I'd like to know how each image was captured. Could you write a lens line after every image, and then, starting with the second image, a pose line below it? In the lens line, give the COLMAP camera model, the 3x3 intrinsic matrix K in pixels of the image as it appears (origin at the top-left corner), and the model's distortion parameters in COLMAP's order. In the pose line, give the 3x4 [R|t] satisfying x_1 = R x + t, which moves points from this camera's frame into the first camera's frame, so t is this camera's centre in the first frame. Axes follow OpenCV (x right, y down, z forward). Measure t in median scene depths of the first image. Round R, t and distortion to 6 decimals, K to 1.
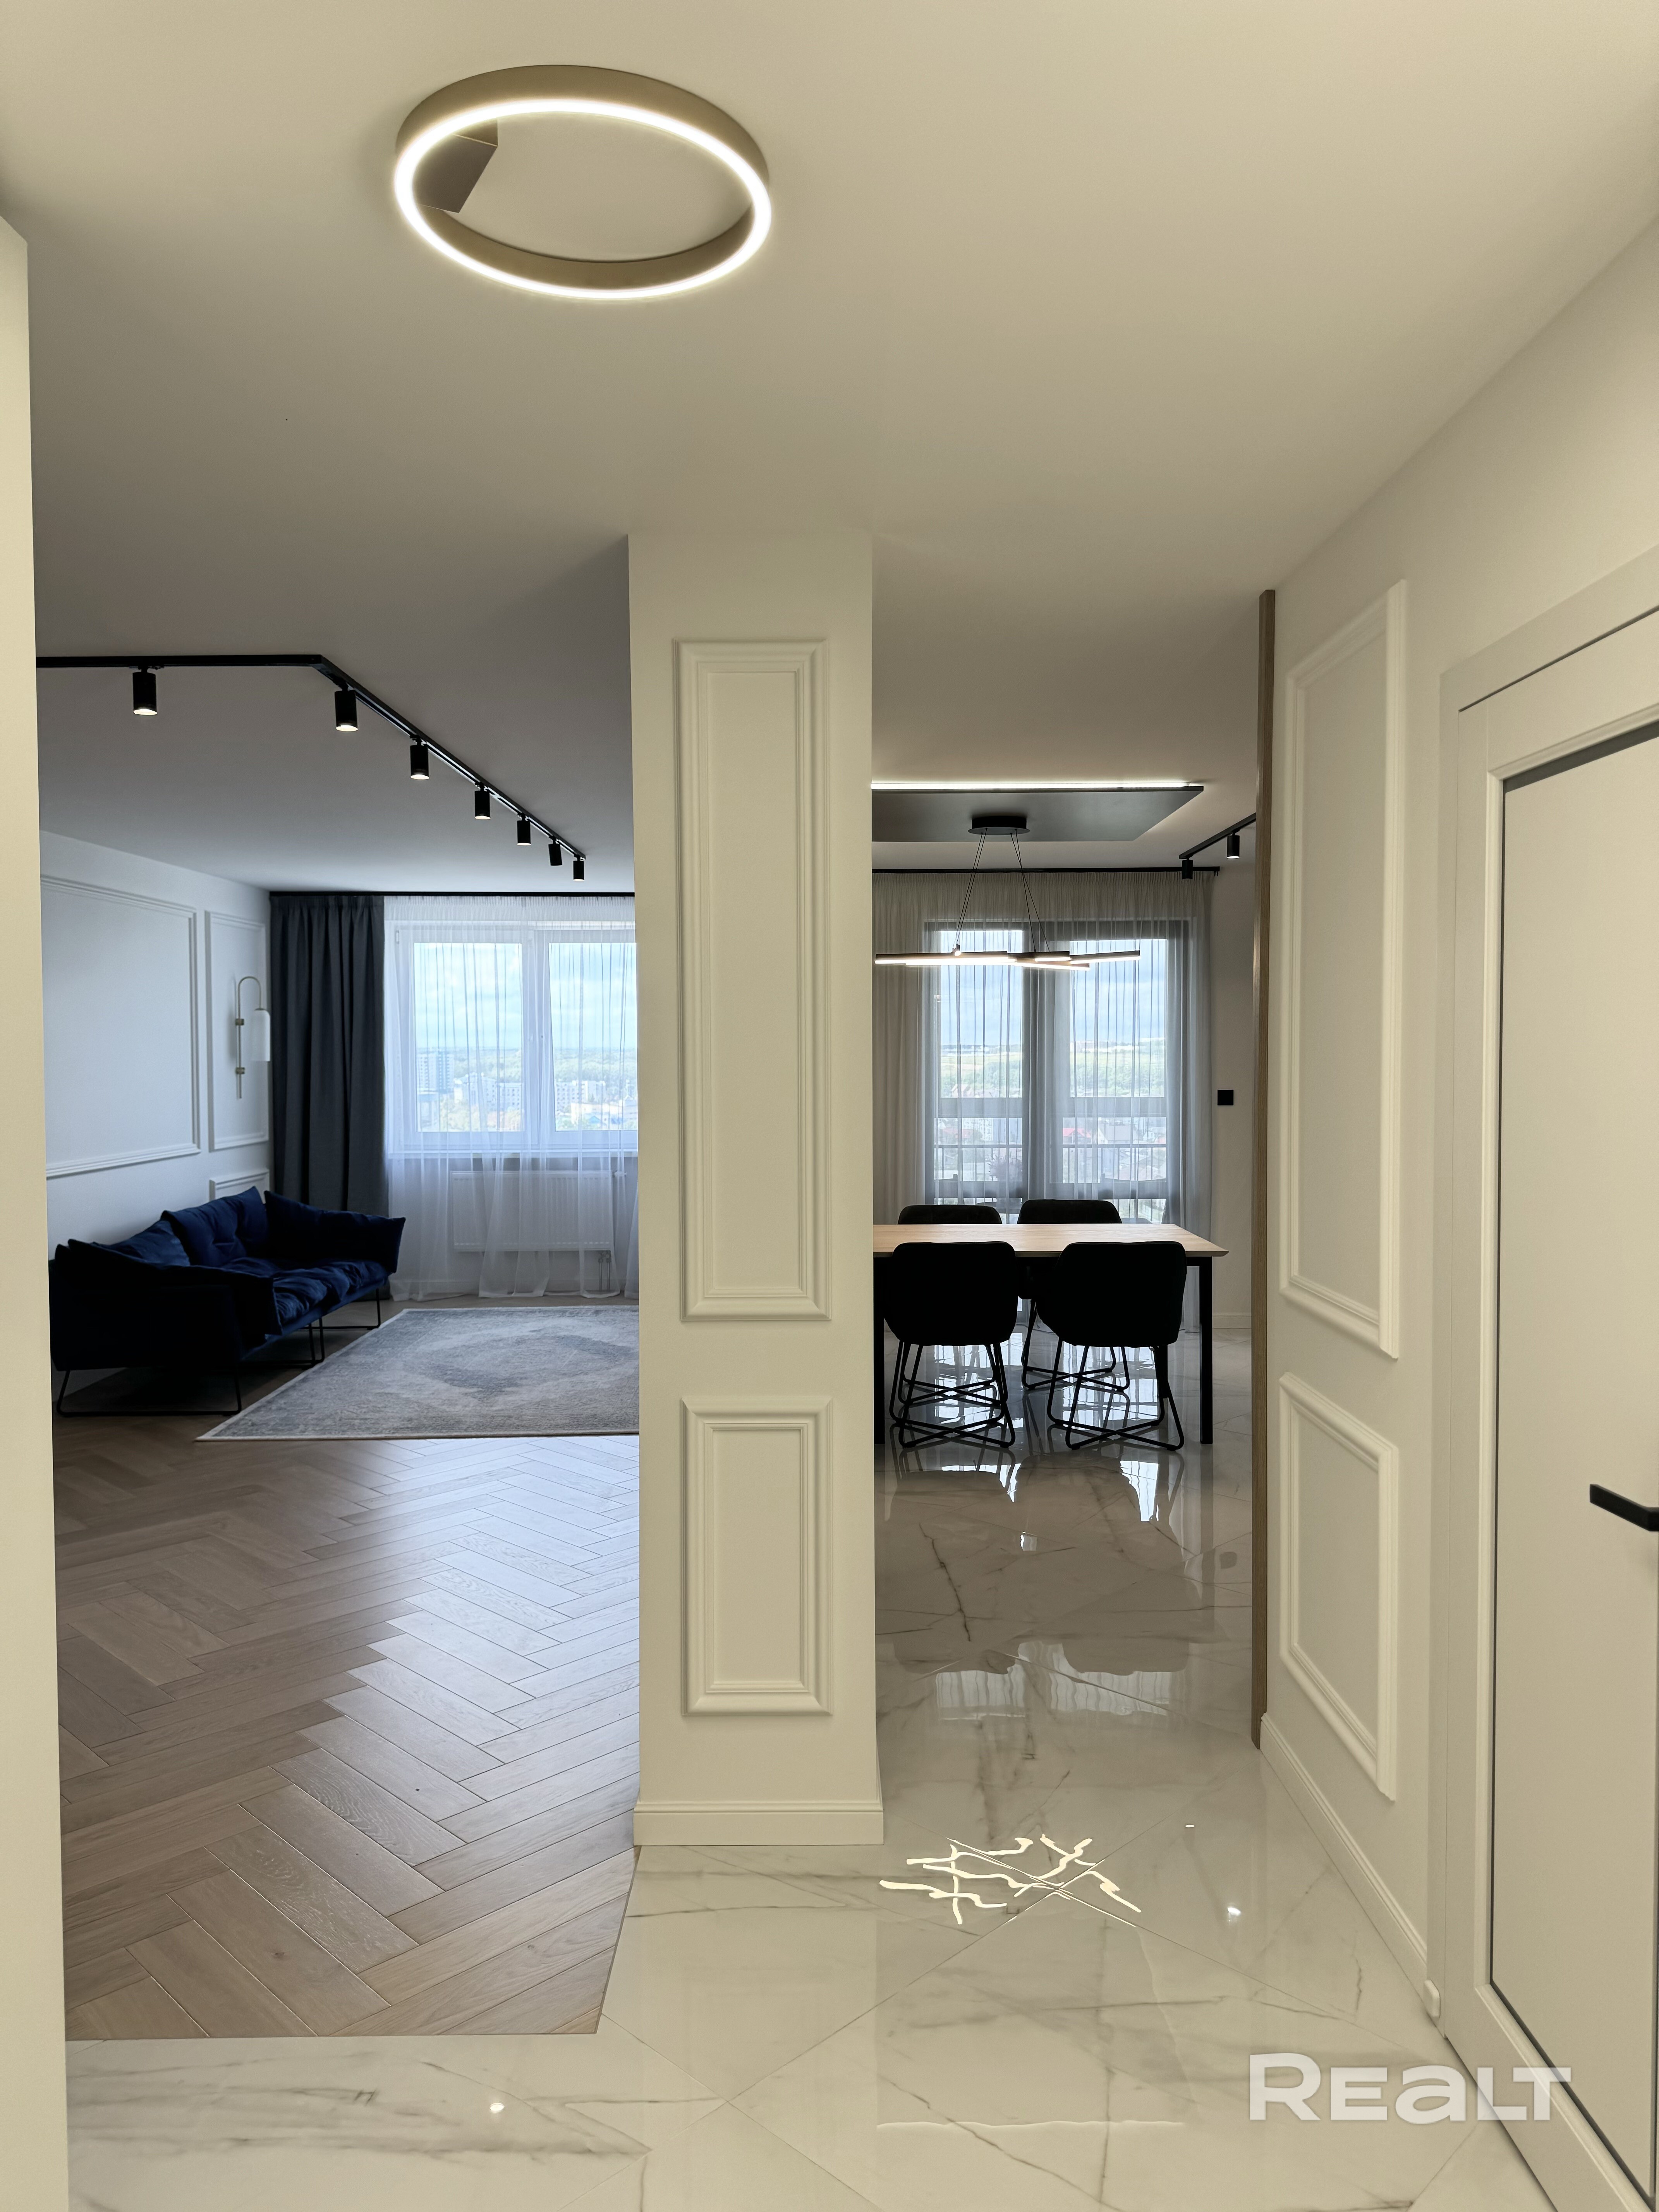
lens RADIAL K [[1560.7, 0, 839.2], [0, 1560.7, 1100.9], [0, 0, 1]] dist [0.020790, -0.017211]
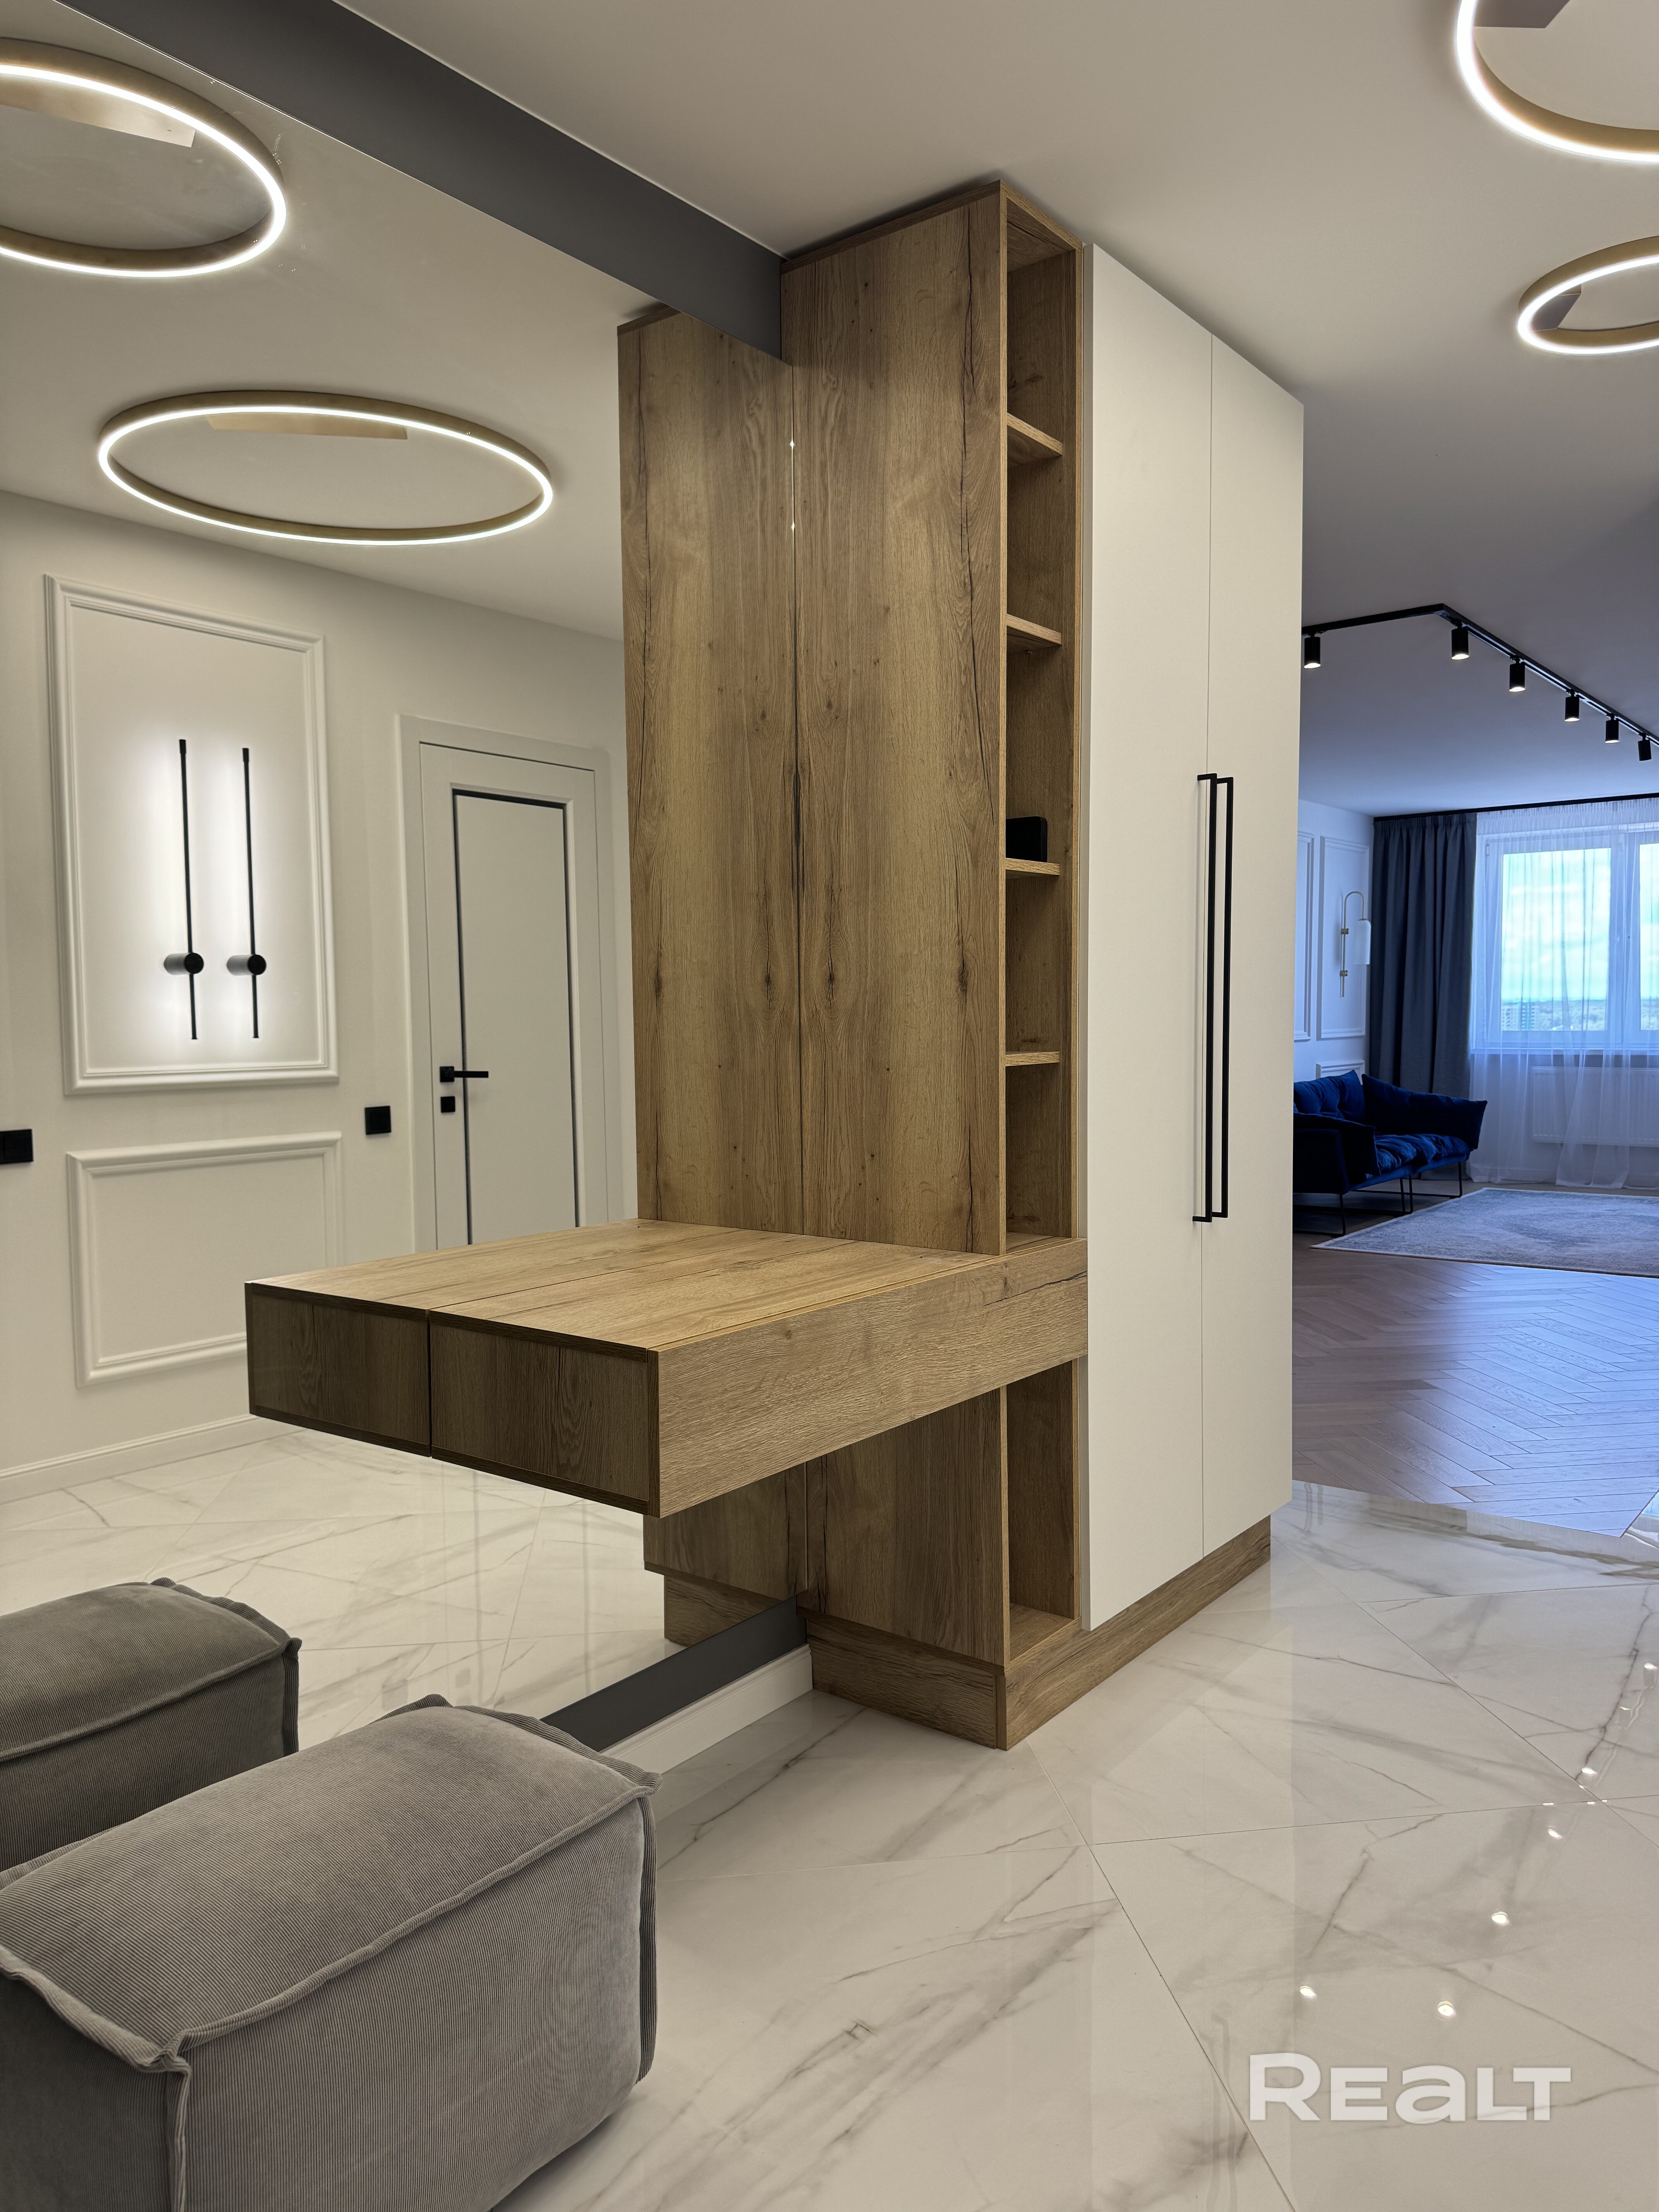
lens RADIAL K [[1560.7, 0, 838.2], [0, 1560.7, 1122.6], [0, 0, 1]] dist [0.020790, -0.017211]
pose [[0.789226, 0.038196, -0.612913, 0.041912], [-0.012195, 0.998842, 0.046544, 0.043793], [0.613981, -0.029259, 0.788778, -0.164798]]
